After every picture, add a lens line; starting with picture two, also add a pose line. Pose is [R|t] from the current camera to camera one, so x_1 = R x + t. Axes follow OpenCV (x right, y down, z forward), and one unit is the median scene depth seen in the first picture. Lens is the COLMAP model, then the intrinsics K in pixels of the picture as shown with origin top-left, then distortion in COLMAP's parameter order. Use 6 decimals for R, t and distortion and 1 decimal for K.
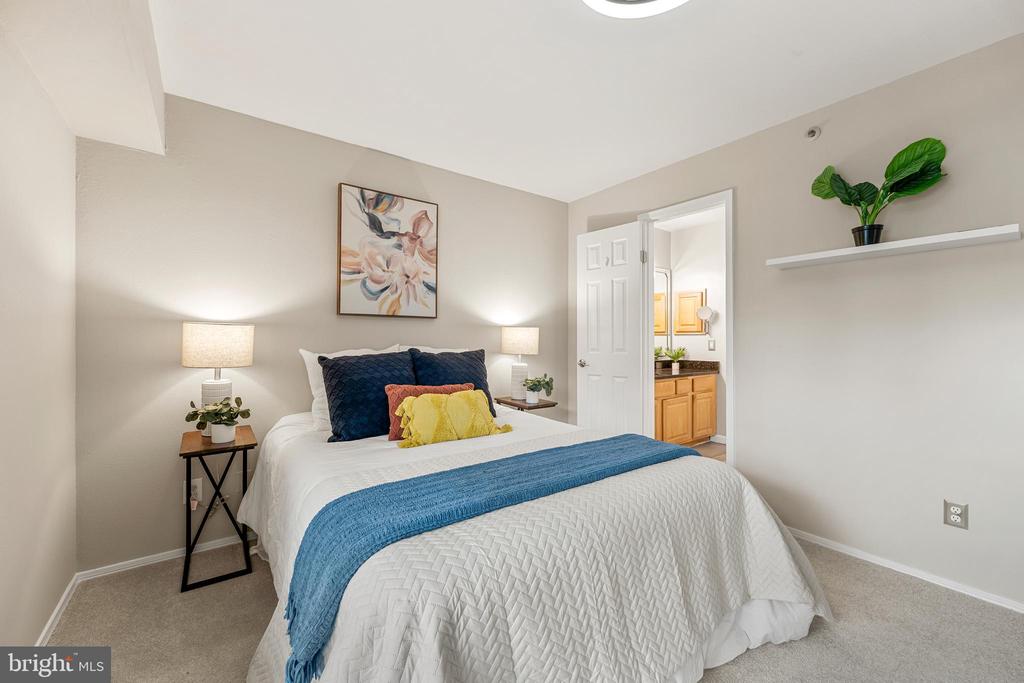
lens RADIAL K [[409.1, 0, 512.4], [0, 409.1, 338.3], [0, 0, 1]] dist [0.002487, -0.000108]
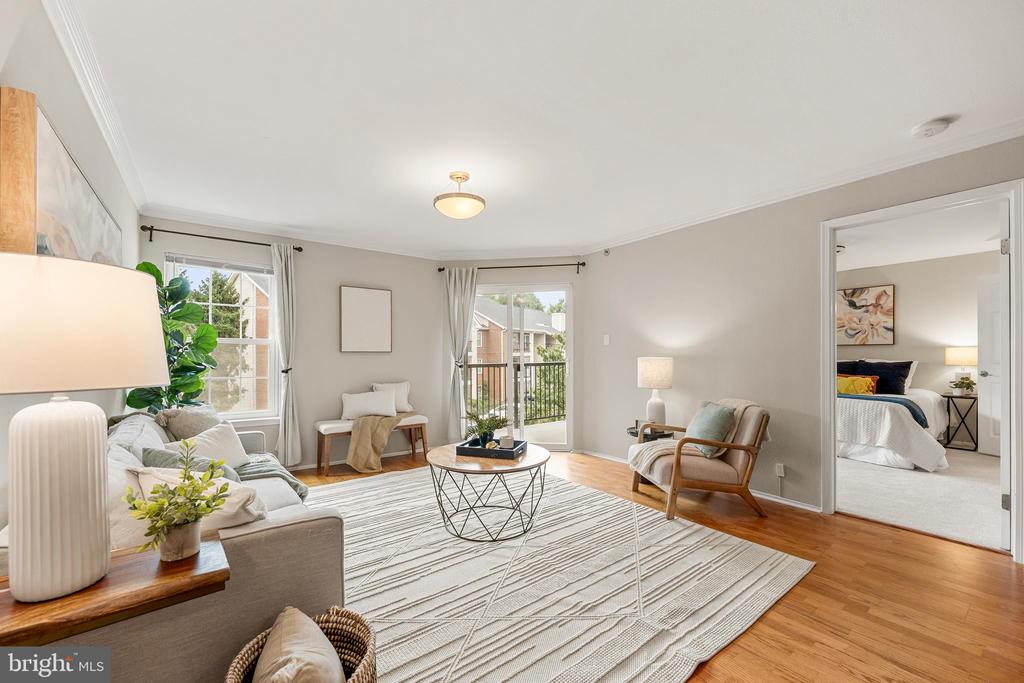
lens RADIAL K [[409.1, 0, 511.2], [0, 409.1, 355.5], [0, 0, 1]] dist [0.002487, -0.000108]
pose [[0.002949, -0.002661, -0.999992, 1.870204], [0.003305, 0.999991, -0.002651, -0.000176], [0.999990, -0.003297, 0.002958, -0.849378]]
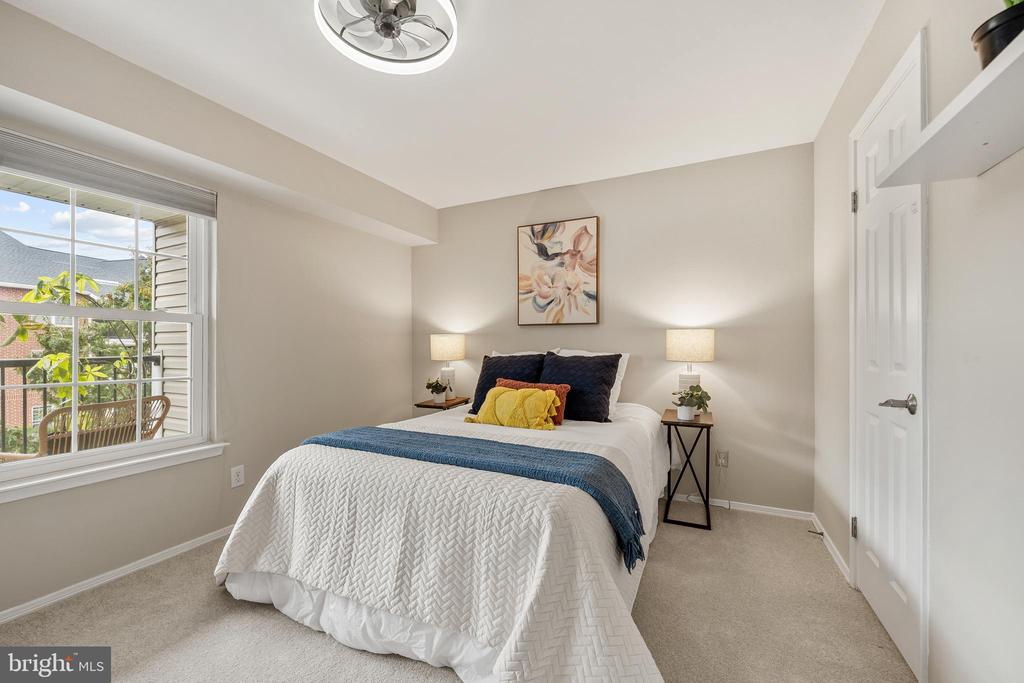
lens RADIAL K [[409.1, 0, 505.2], [0, 409.1, 345.1], [0, 0, 1]] dist [0.002487, -0.000108]
pose [[0.459700, 0.001725, -0.888072, 0.710113], [0.004748, 0.999979, 0.004400, 0.000269], [0.888061, -0.006240, 0.459683, 0.328885]]
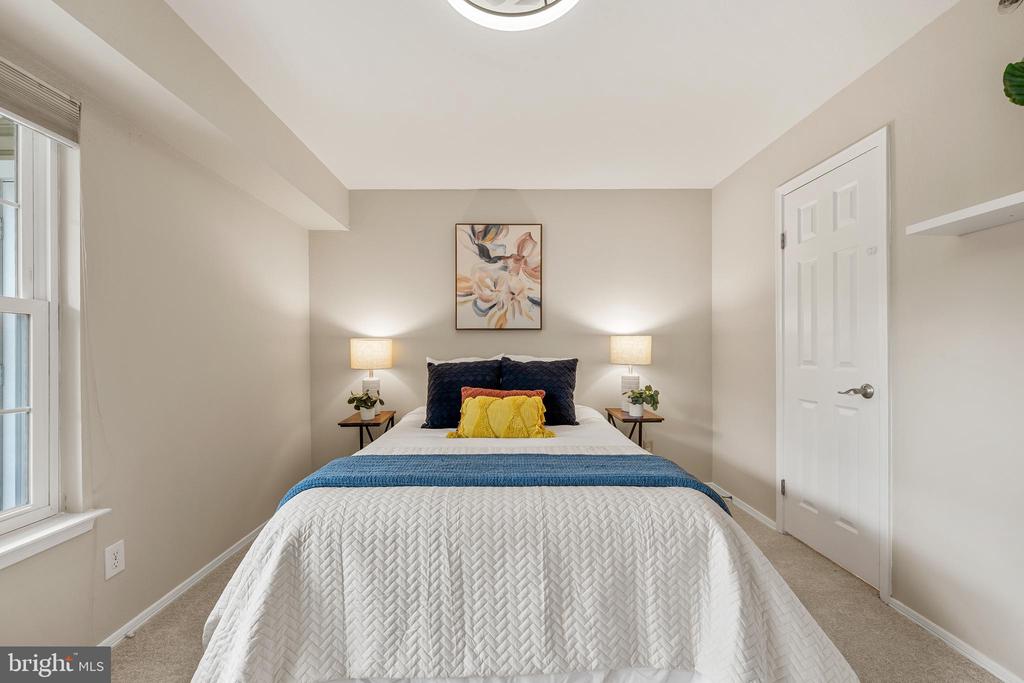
lens RADIAL K [[409.1, 0, 504.2], [0, 409.1, 351.4], [0, 0, 1]] dist [0.002487, -0.000108]
pose [[0.810230, -0.000842, -0.586111, 0.405413], [0.006212, 0.999955, 0.007150, 0.000140], [0.586079, -0.009434, 0.810199, 0.071231]]
